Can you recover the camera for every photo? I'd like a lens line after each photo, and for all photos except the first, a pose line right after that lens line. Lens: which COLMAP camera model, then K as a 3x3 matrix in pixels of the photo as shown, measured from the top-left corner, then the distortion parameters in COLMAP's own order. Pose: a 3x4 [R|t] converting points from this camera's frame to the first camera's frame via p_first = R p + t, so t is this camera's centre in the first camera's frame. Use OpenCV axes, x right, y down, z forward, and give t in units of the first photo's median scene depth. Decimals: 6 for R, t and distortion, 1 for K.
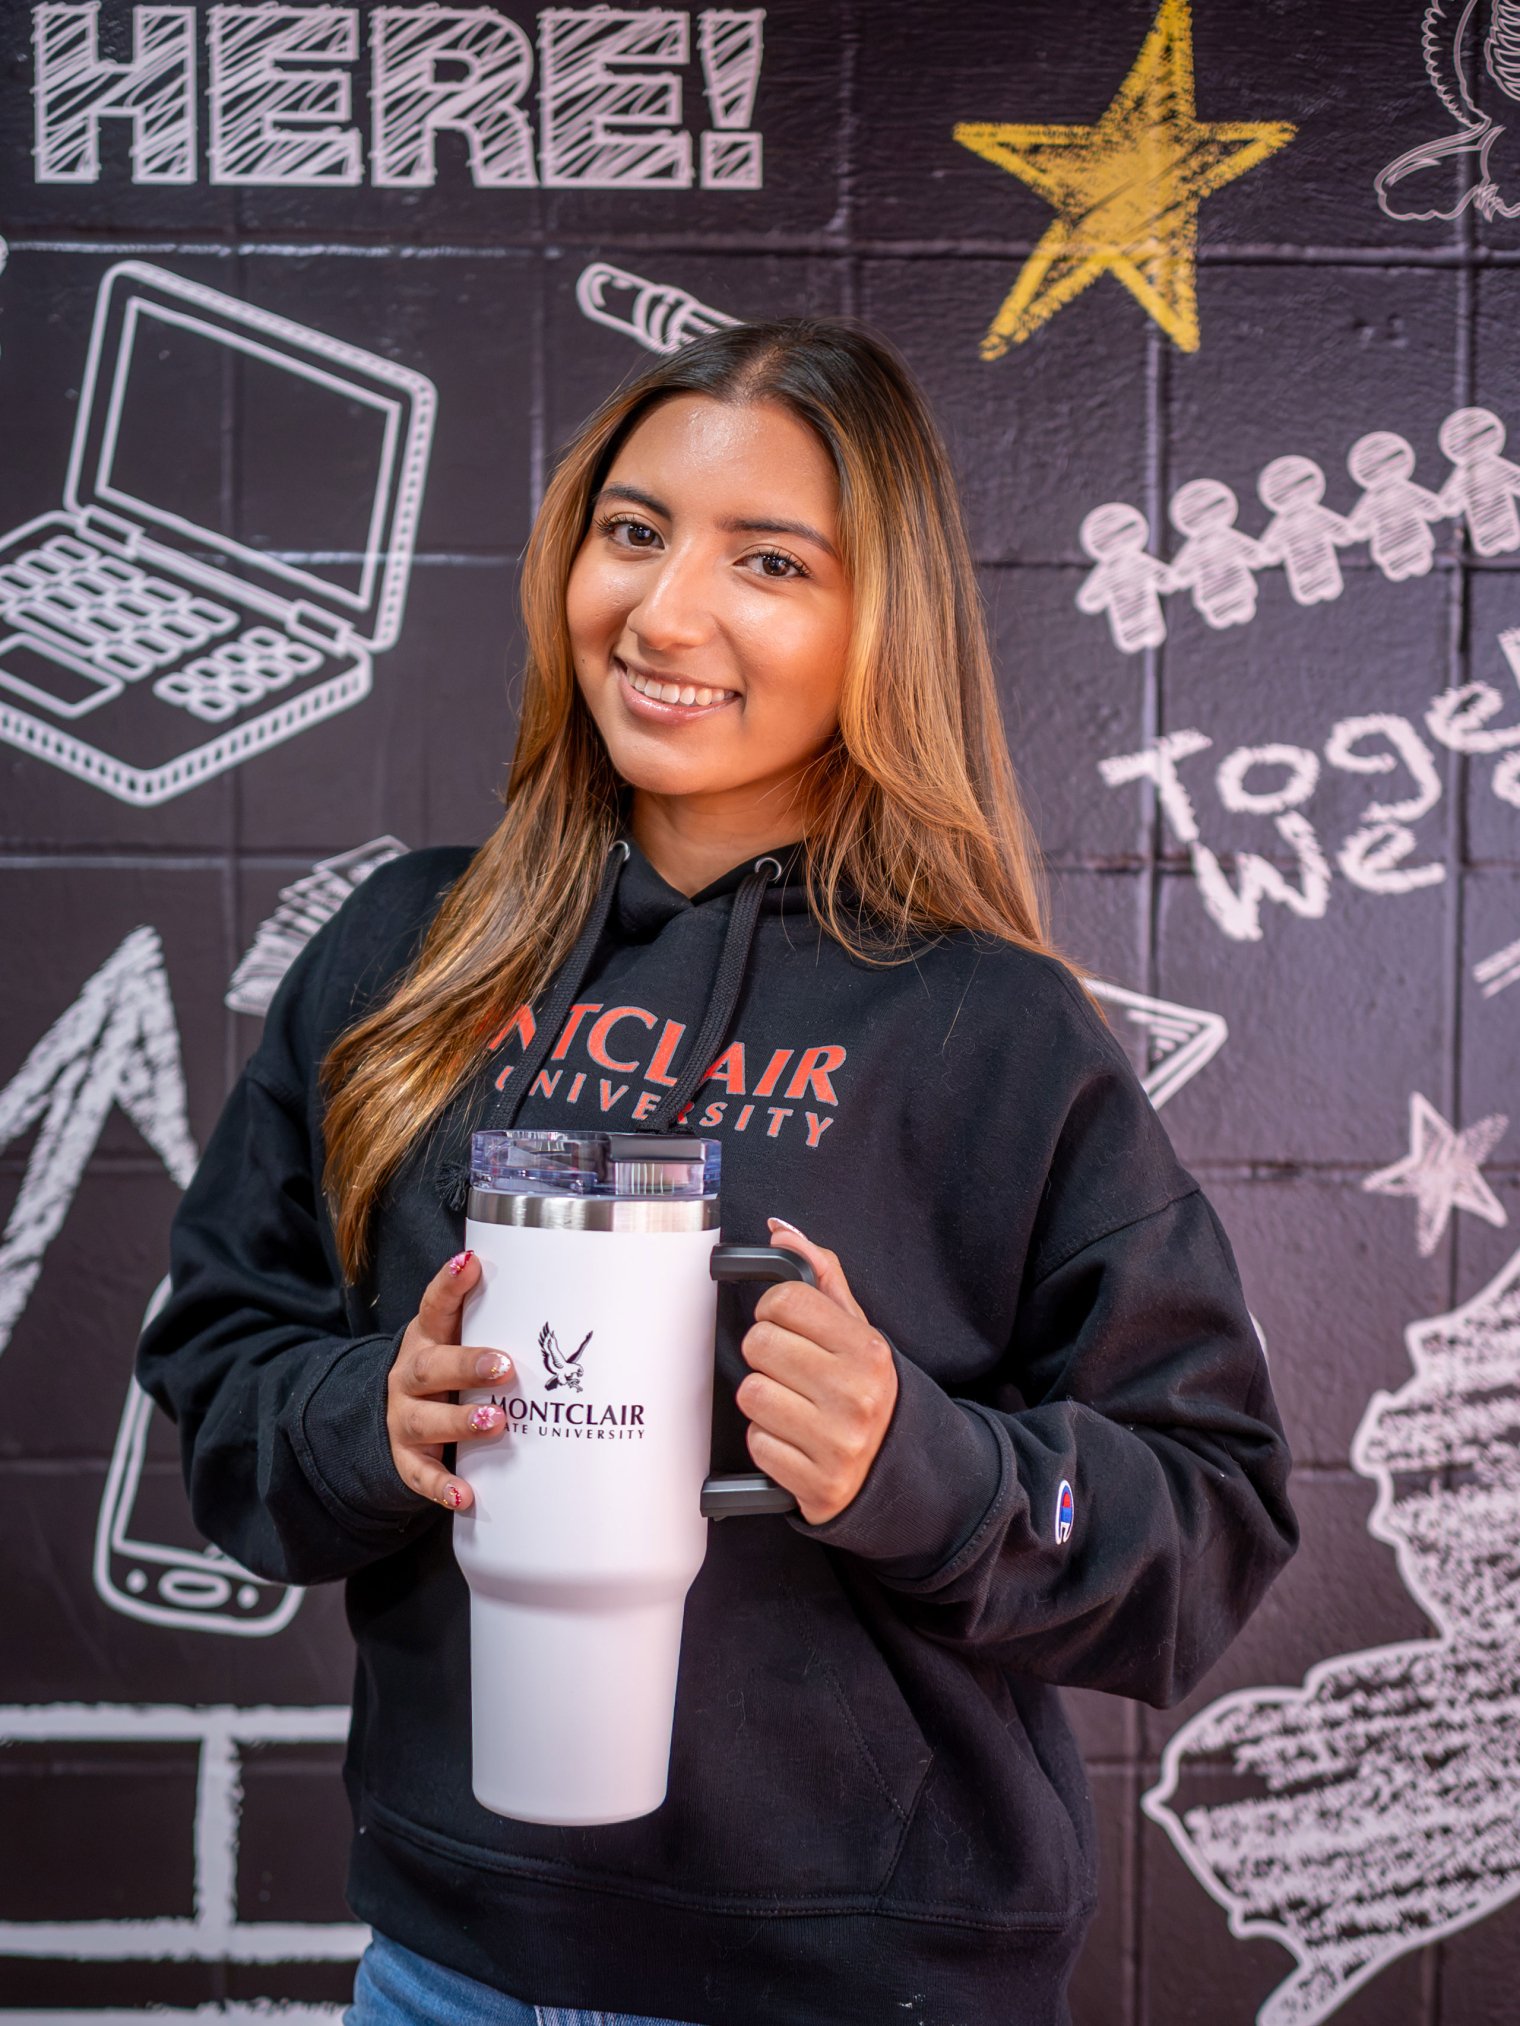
lens RADIAL K [[2450.5, 0, 759.0], [0, 2450.5, 1016.0], [0, 0, 1]] dist [-0.003951, 0.000000]
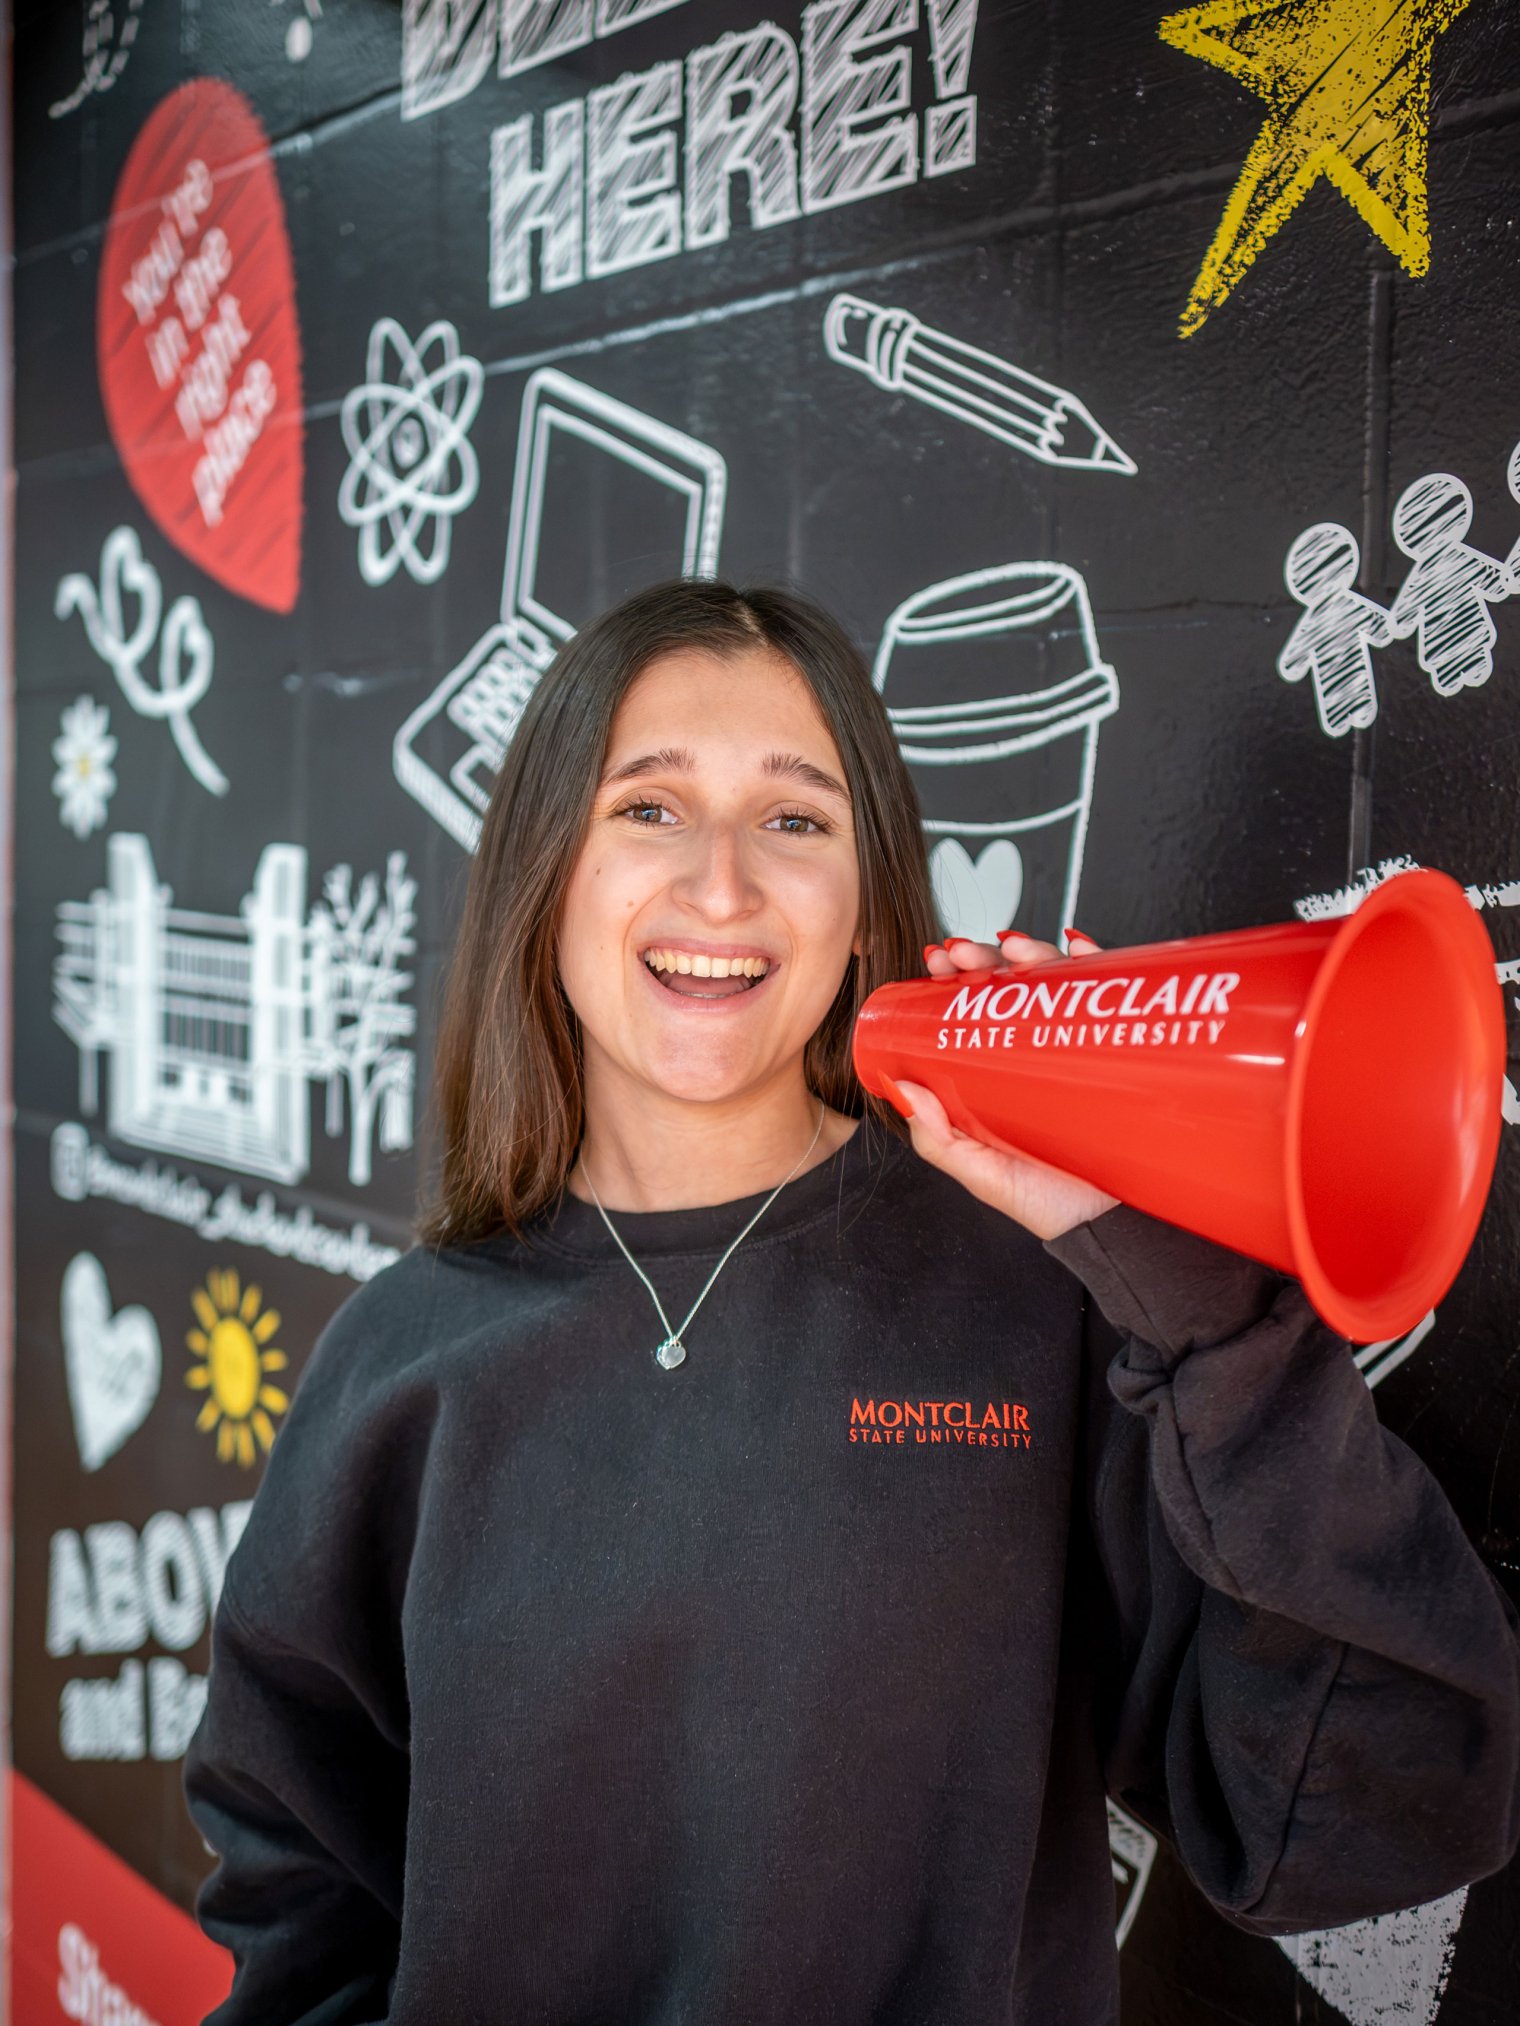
lens RADIAL K [[2450.5, 0, 758.8], [0, 2450.5, 1004.8], [0, 0, 1]] dist [-0.003951, 0.000000]
pose [[0.605946, 0.062940, -0.793012, 0.601878], [-0.049621, 0.997914, 0.041287, -0.096192], [0.793957, 0.014332, 0.607805, 0.467362]]
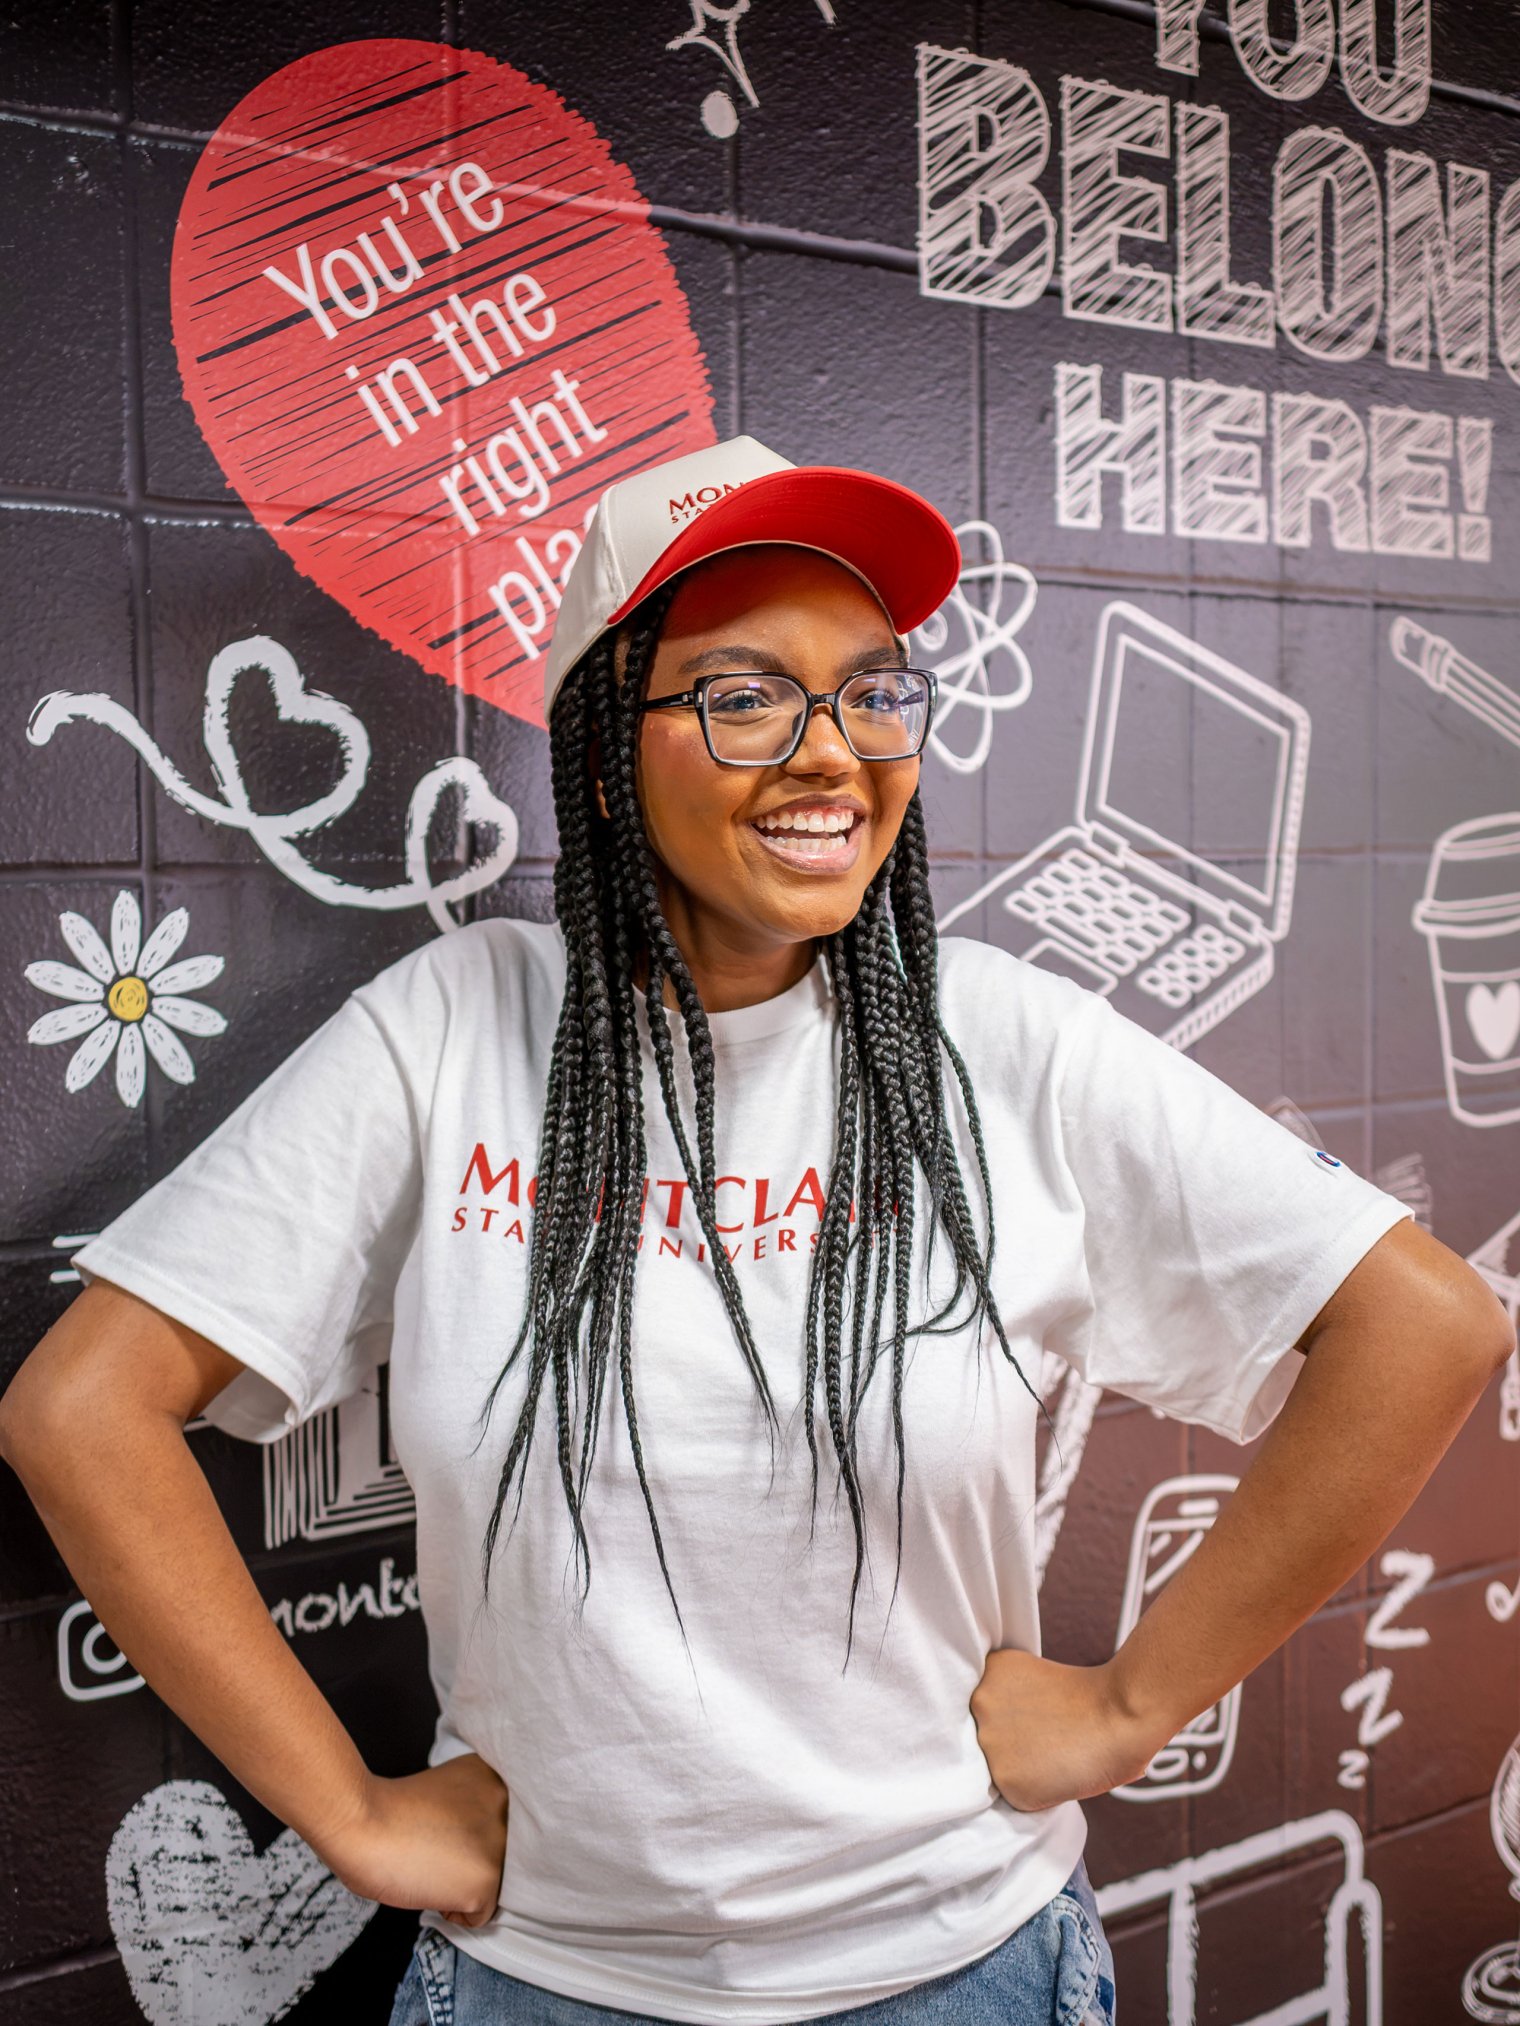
lens RADIAL K [[2450.5, 0, 760.2], [0, 2450.5, 1013.9], [0, 0, 1]] dist [-0.003951, 0.000000]
pose [[0.822070, -0.059686, 0.566249, -1.031679], [0.043069, 0.998160, 0.042686, -0.175599], [-0.567755, -0.010703, 0.823128, 0.174655]]
